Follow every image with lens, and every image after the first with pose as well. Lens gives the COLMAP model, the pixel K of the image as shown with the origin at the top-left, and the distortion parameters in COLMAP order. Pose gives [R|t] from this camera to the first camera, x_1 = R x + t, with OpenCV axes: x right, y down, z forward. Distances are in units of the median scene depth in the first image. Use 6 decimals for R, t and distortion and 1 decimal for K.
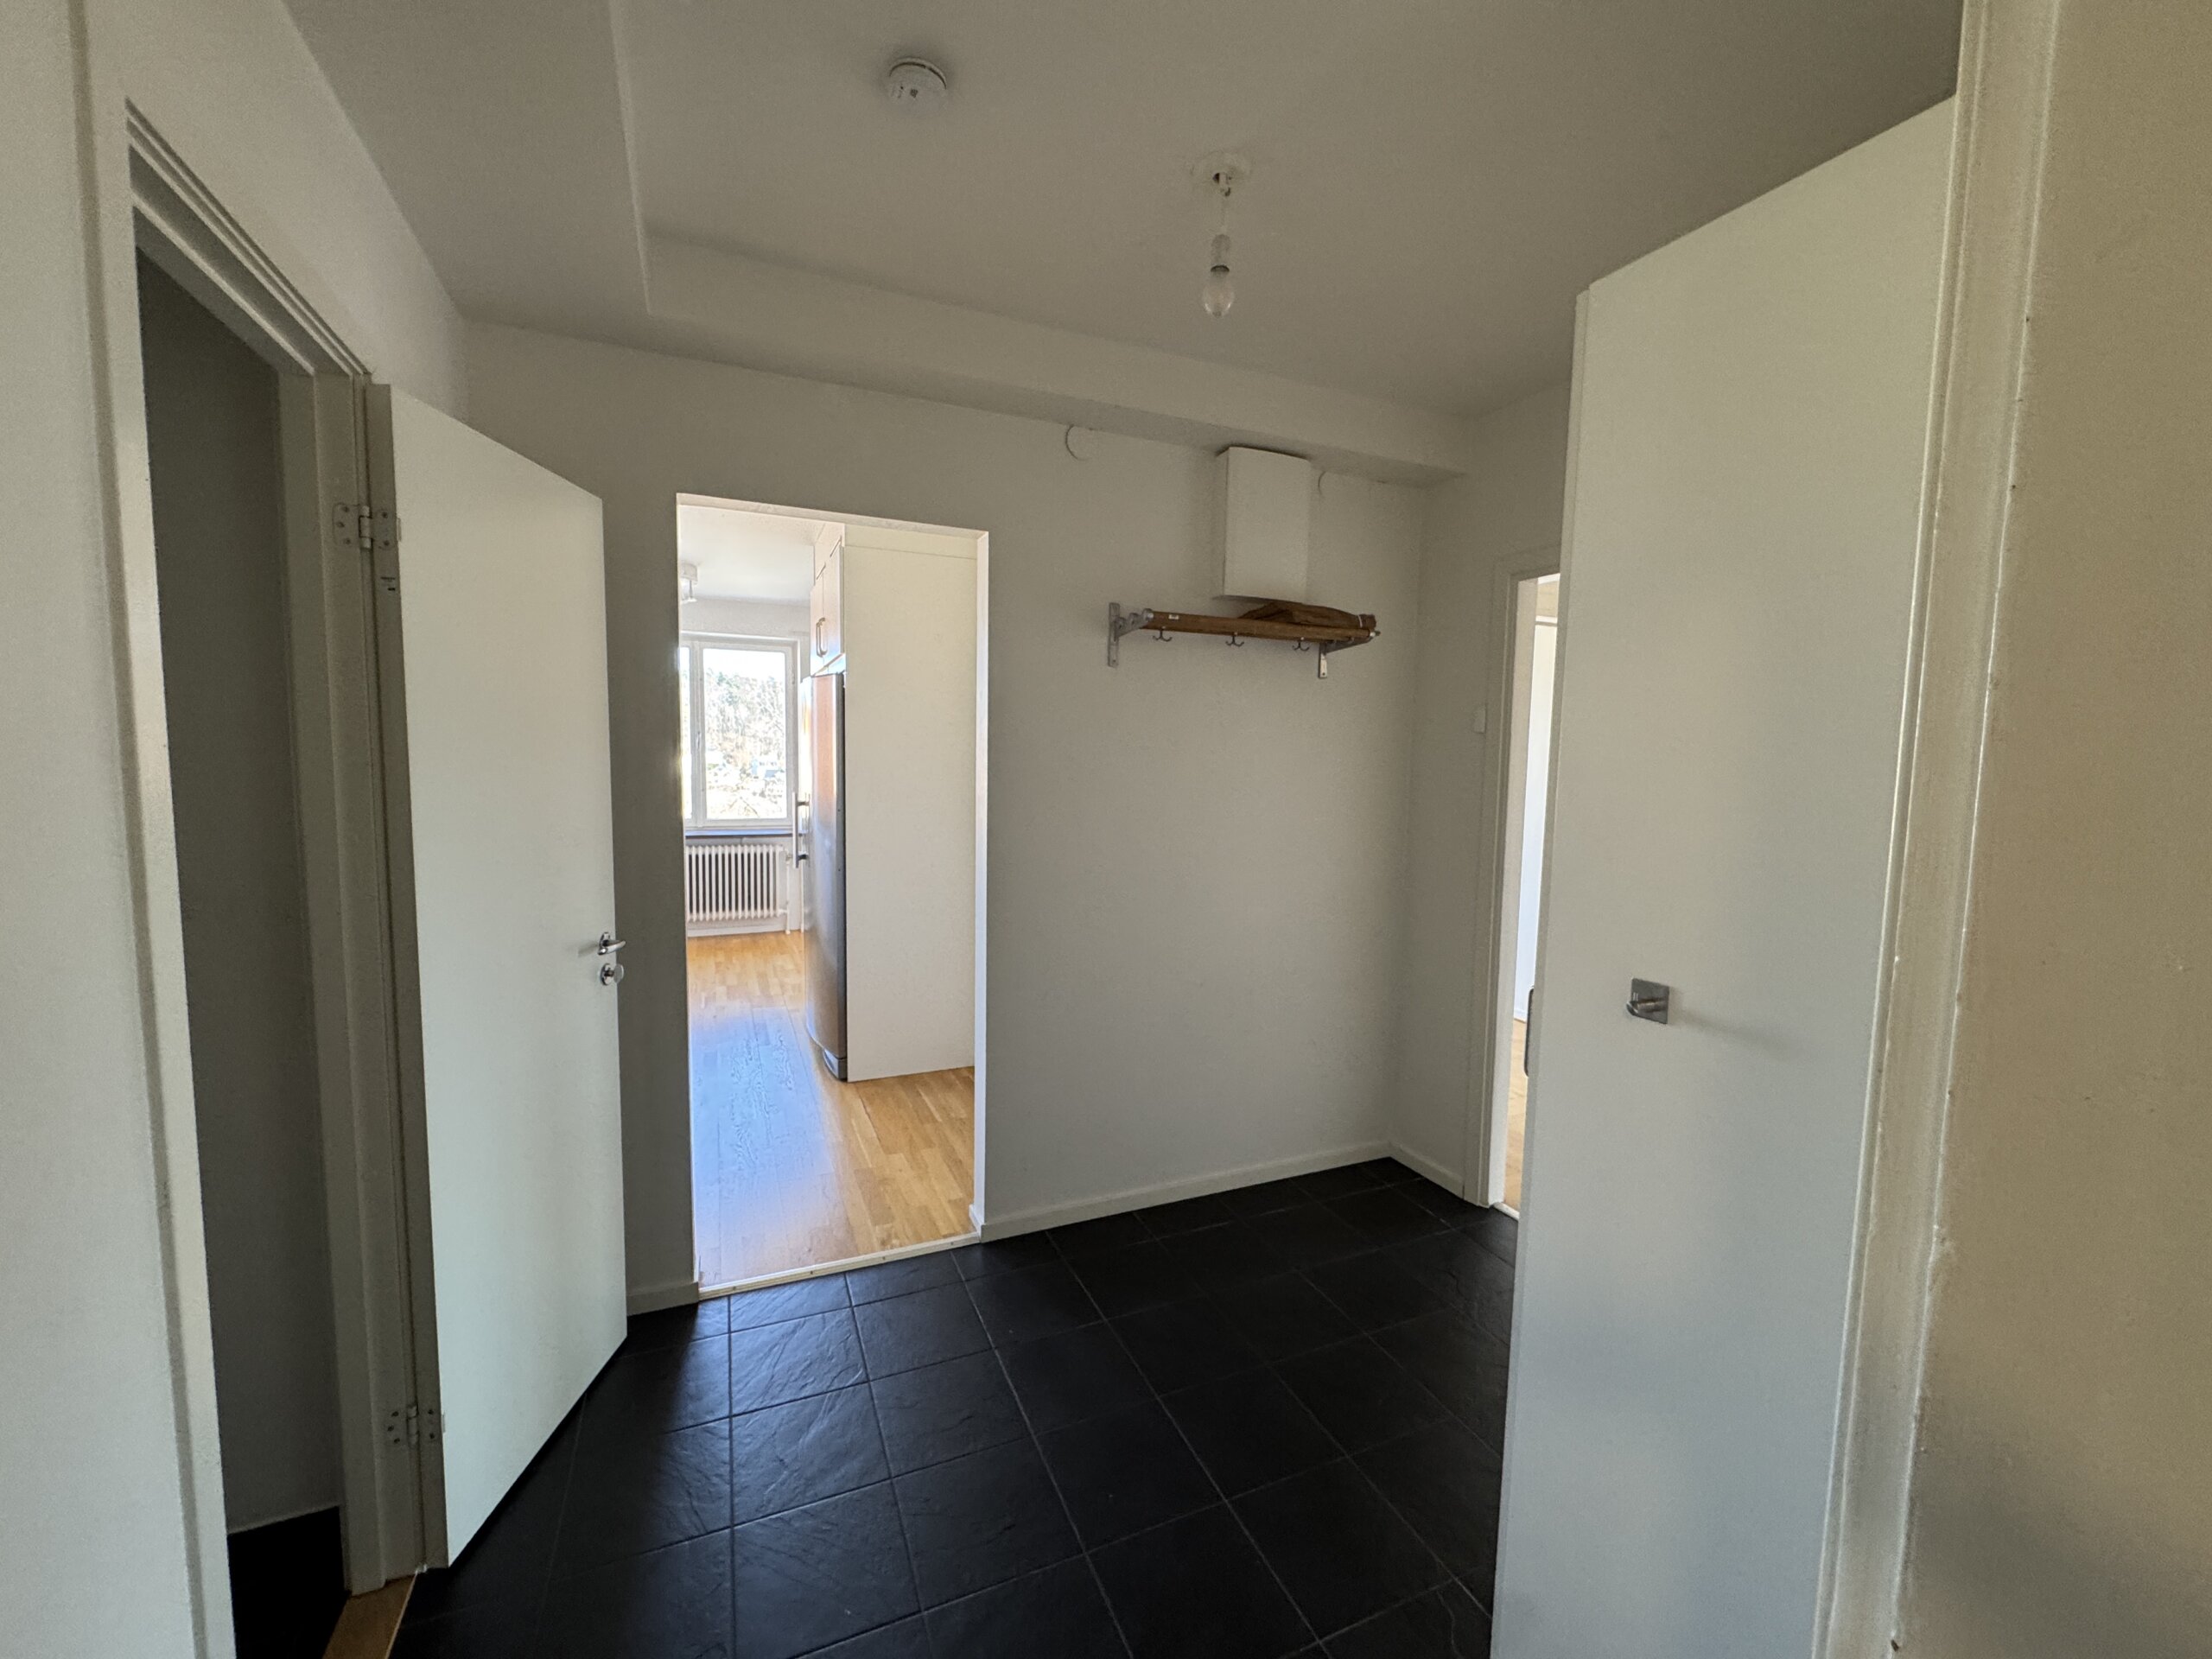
lens RADIAL K [[880.5, 0, 1097.4], [0, 880.5, 819.4], [0, 0, 1]] dist [-0.004045, -0.000116]
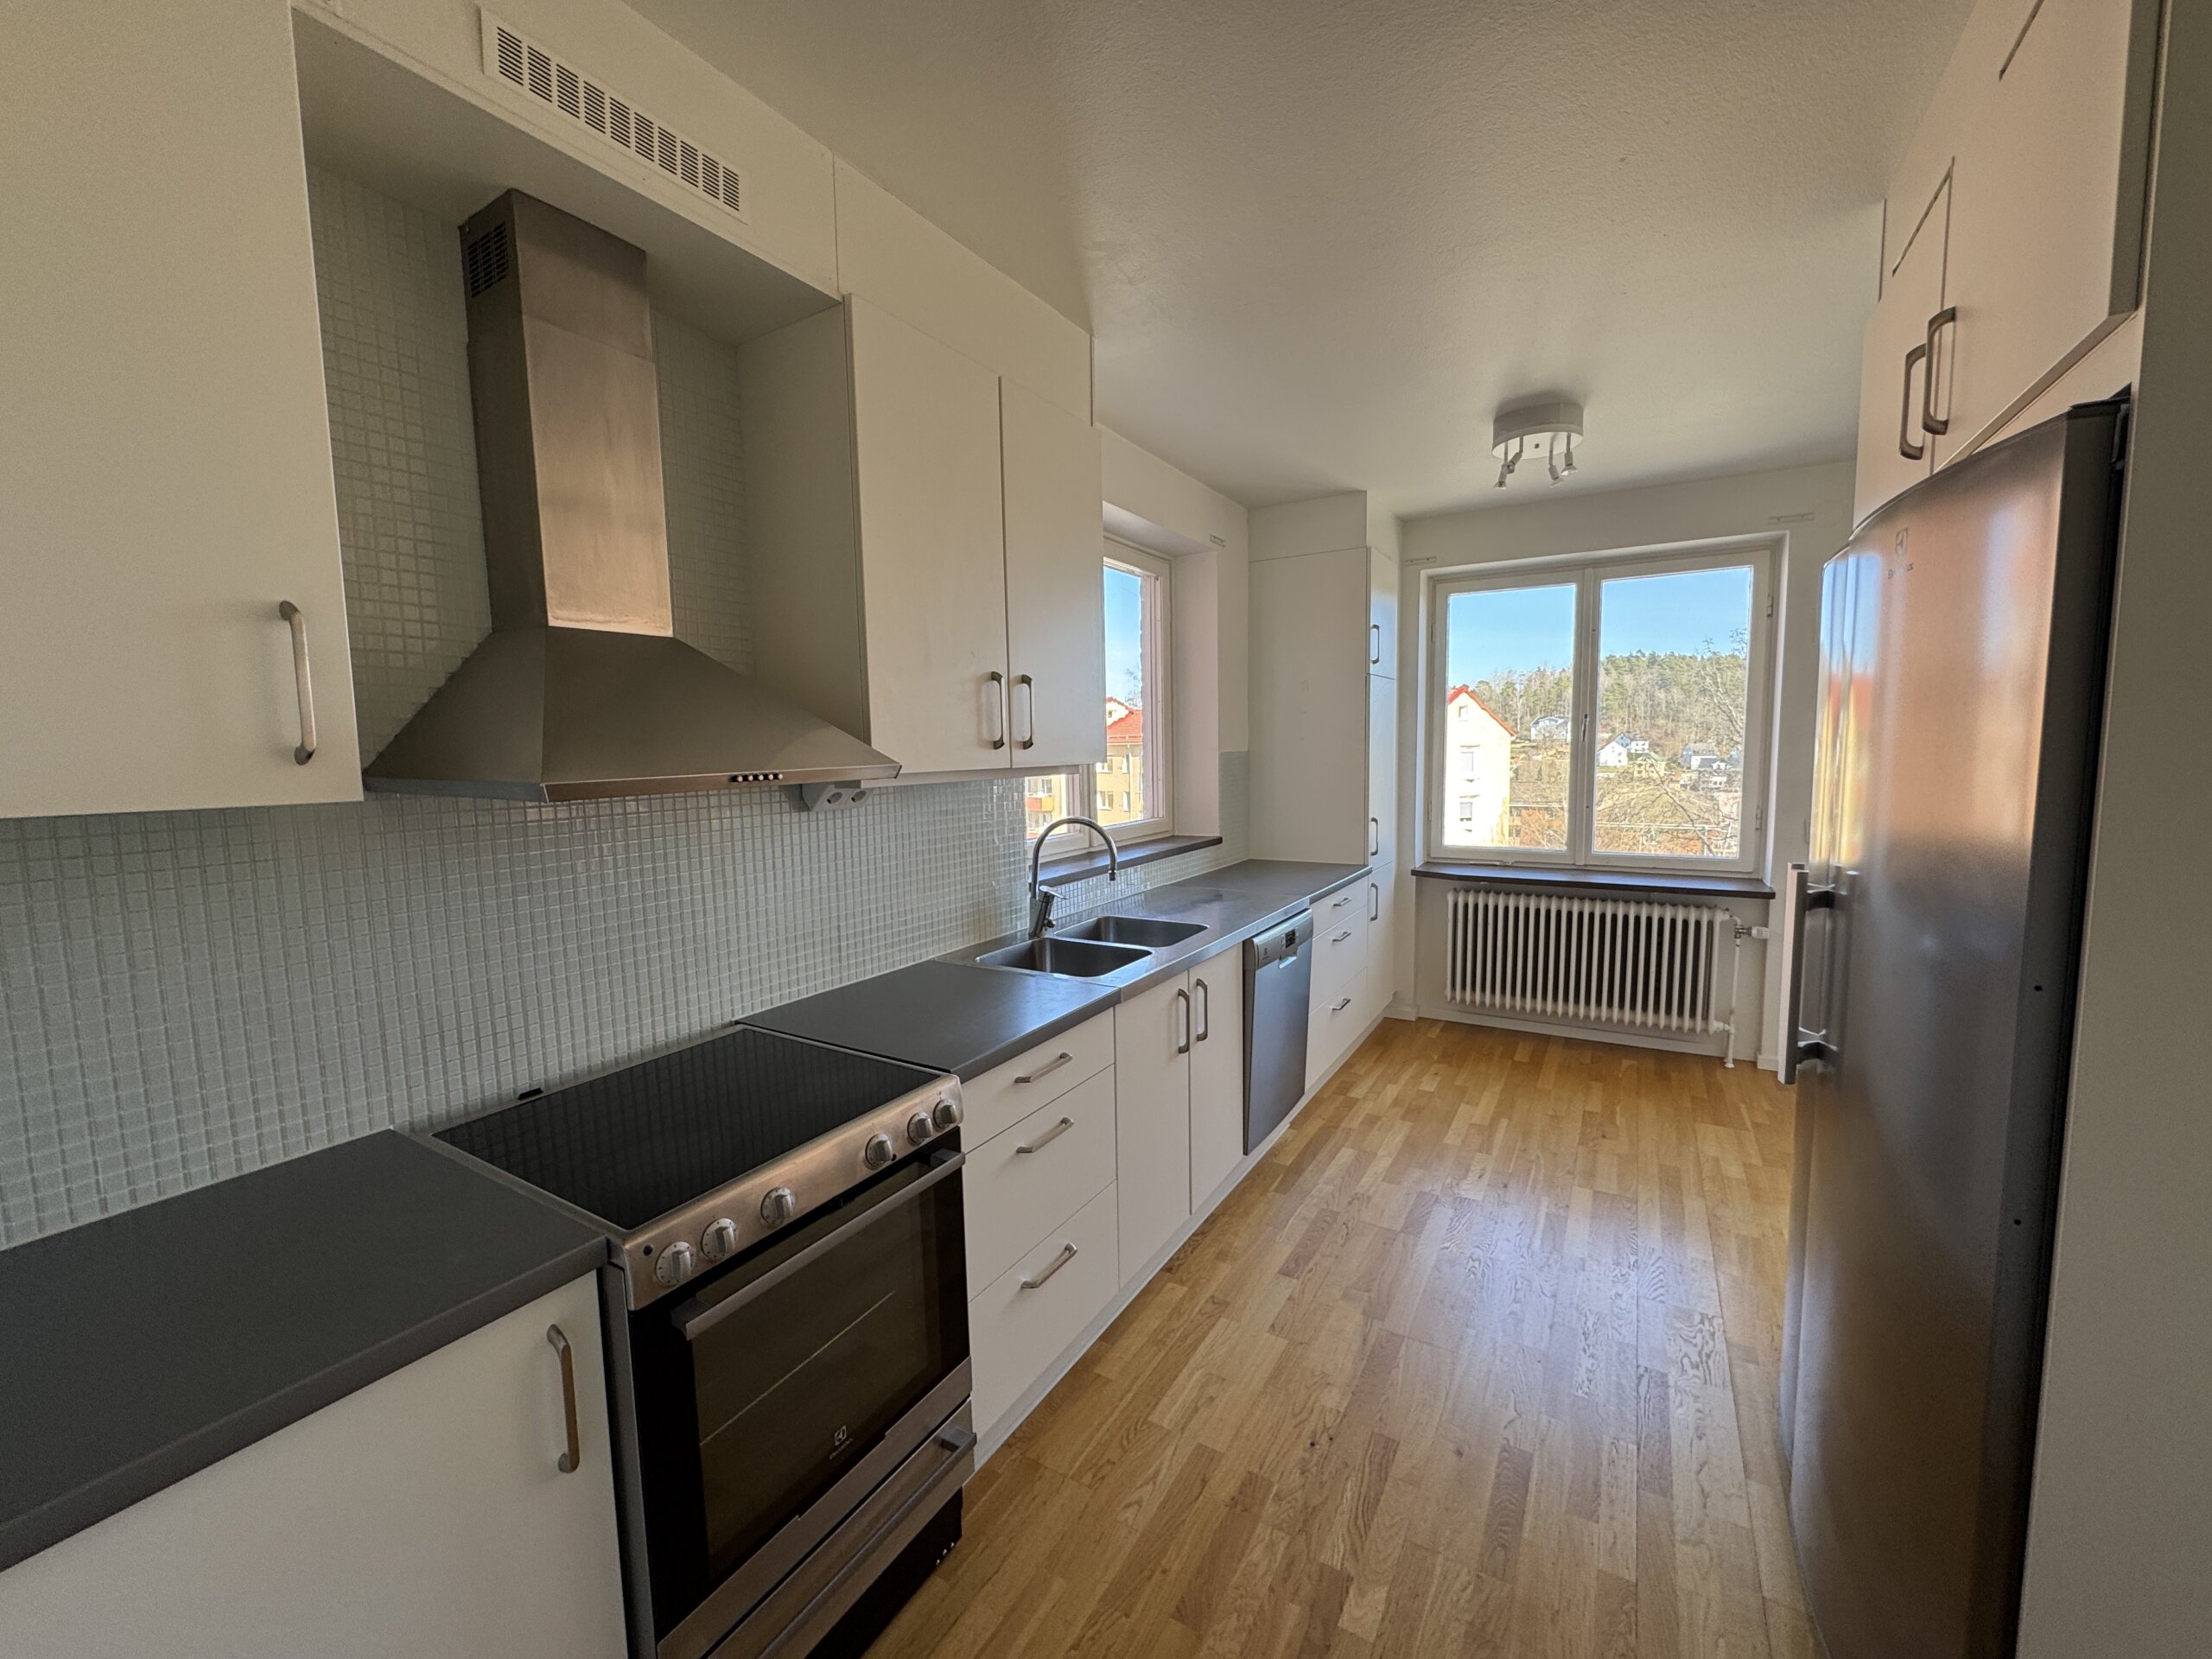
lens RADIAL K [[880.5, 0, 1103.4], [0, 880.5, 817.0], [0, 0, 1]] dist [-0.004045, -0.000116]
pose [[0.576881, 0.051869, -0.815180, -0.130629], [-0.044571, 0.998494, 0.031991, -0.031725], [0.815611, 0.017878, 0.578324, 0.339618]]
